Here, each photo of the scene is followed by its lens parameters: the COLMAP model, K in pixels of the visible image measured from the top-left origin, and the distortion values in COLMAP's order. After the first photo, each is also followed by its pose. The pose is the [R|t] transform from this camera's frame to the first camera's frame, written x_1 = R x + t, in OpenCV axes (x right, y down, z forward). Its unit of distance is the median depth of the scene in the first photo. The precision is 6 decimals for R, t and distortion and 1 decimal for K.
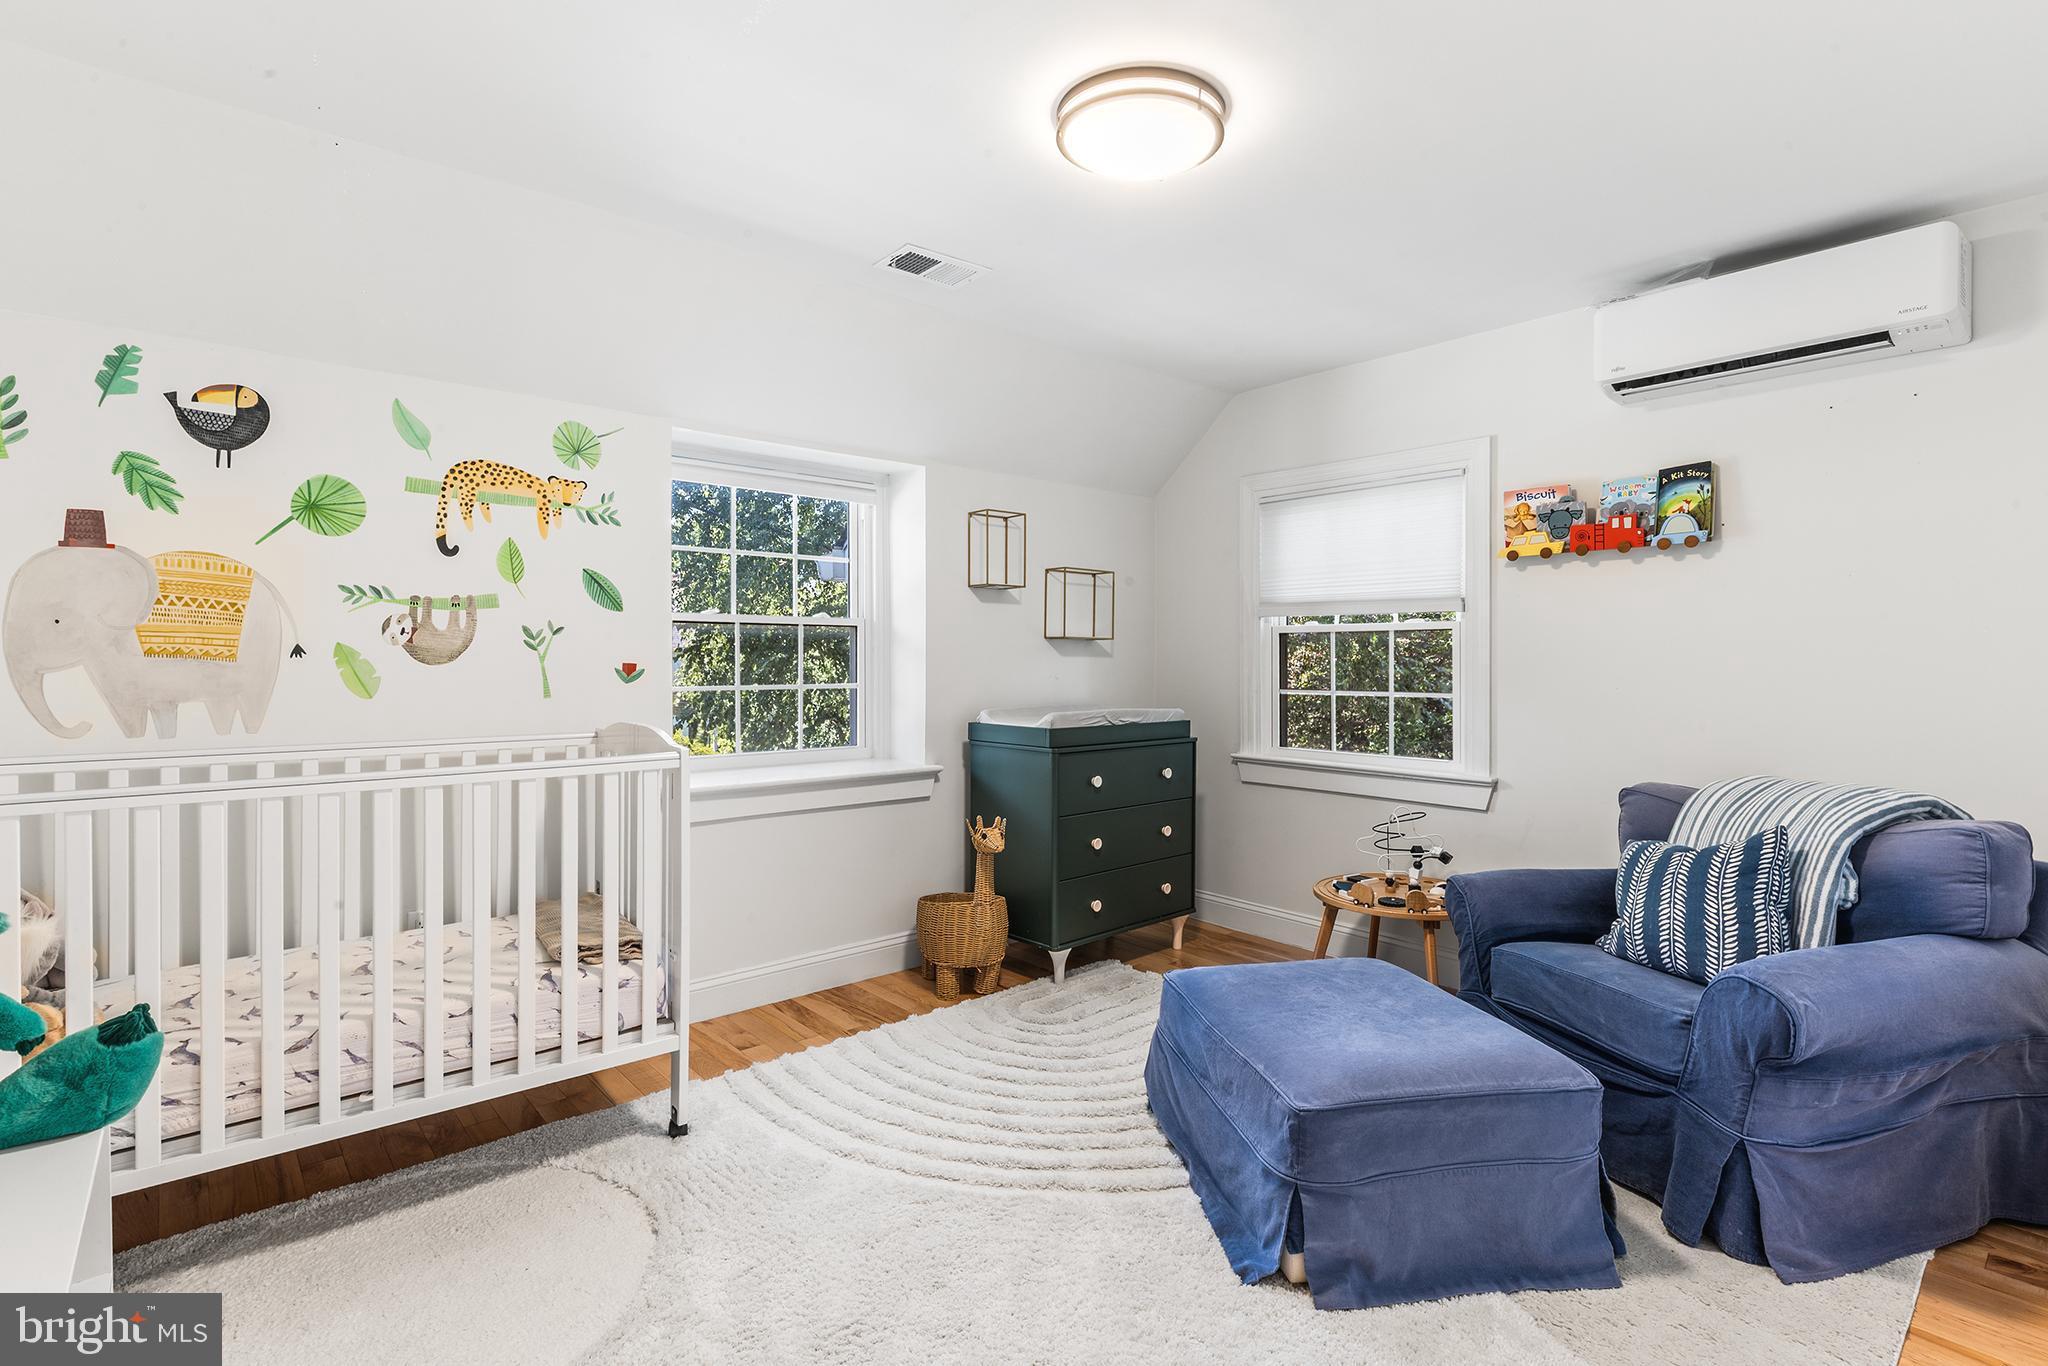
lens RADIAL K [[925.8, 0, 1023.6], [0, 925.8, 667.6], [0, 0, 1]] dist [0.004892, -0.001704]
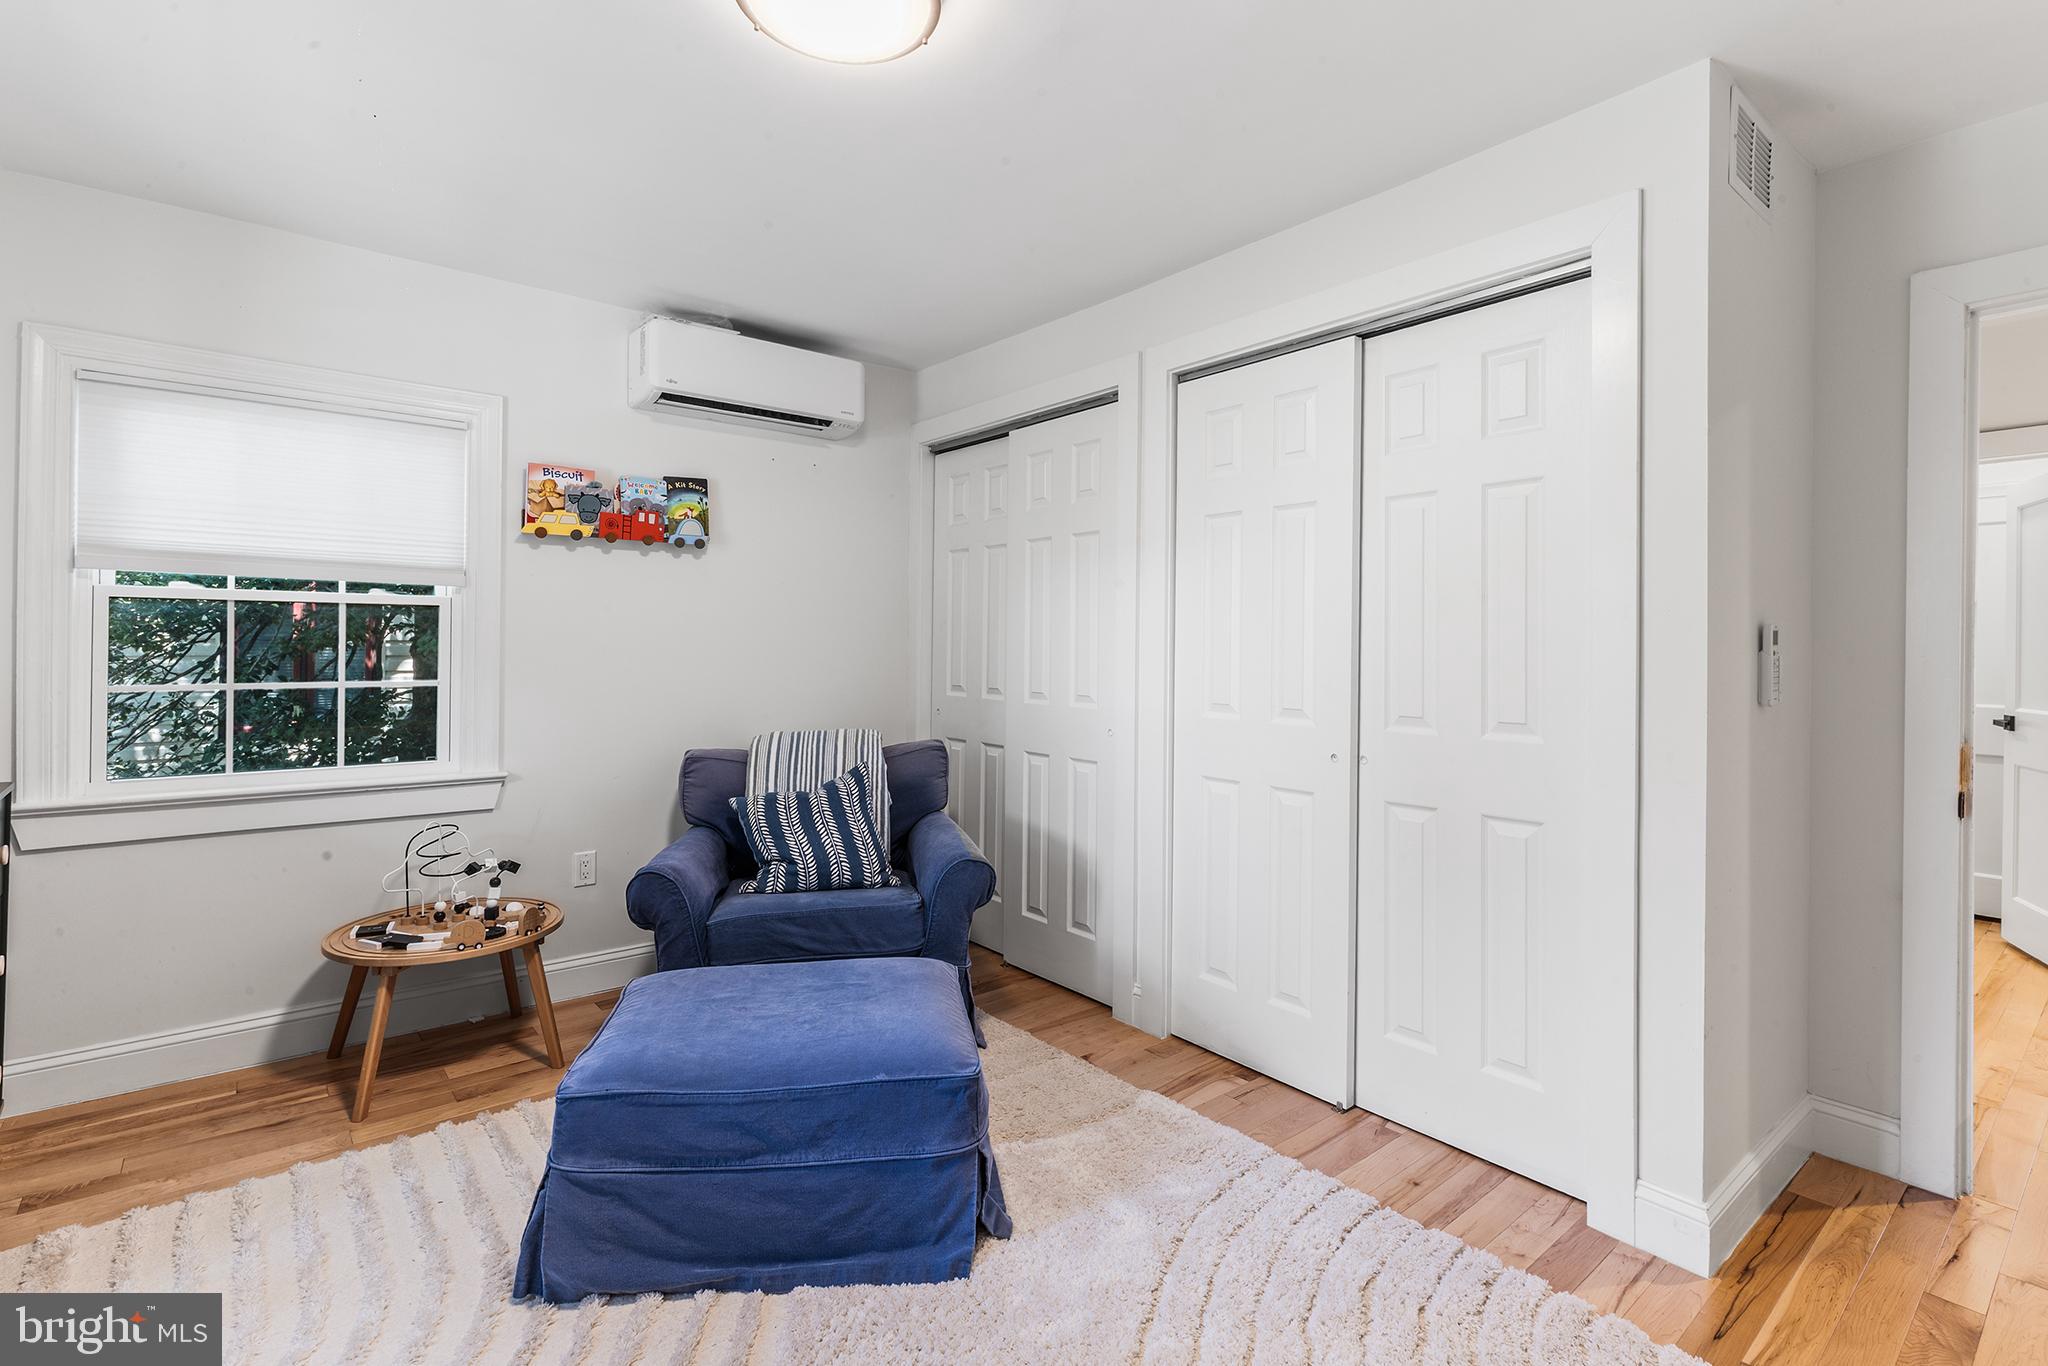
lens RADIAL K [[925.8, 0, 1007.2], [0, 925.8, 651.6], [0, 0, 1]] dist [0.004892, -0.001704]
pose [[0.070075, -0.006685, 0.997519, -0.396162], [0.003602, 0.999973, 0.006448, -0.003818], [-0.997535, 0.003142, 0.070098, 0.474964]]
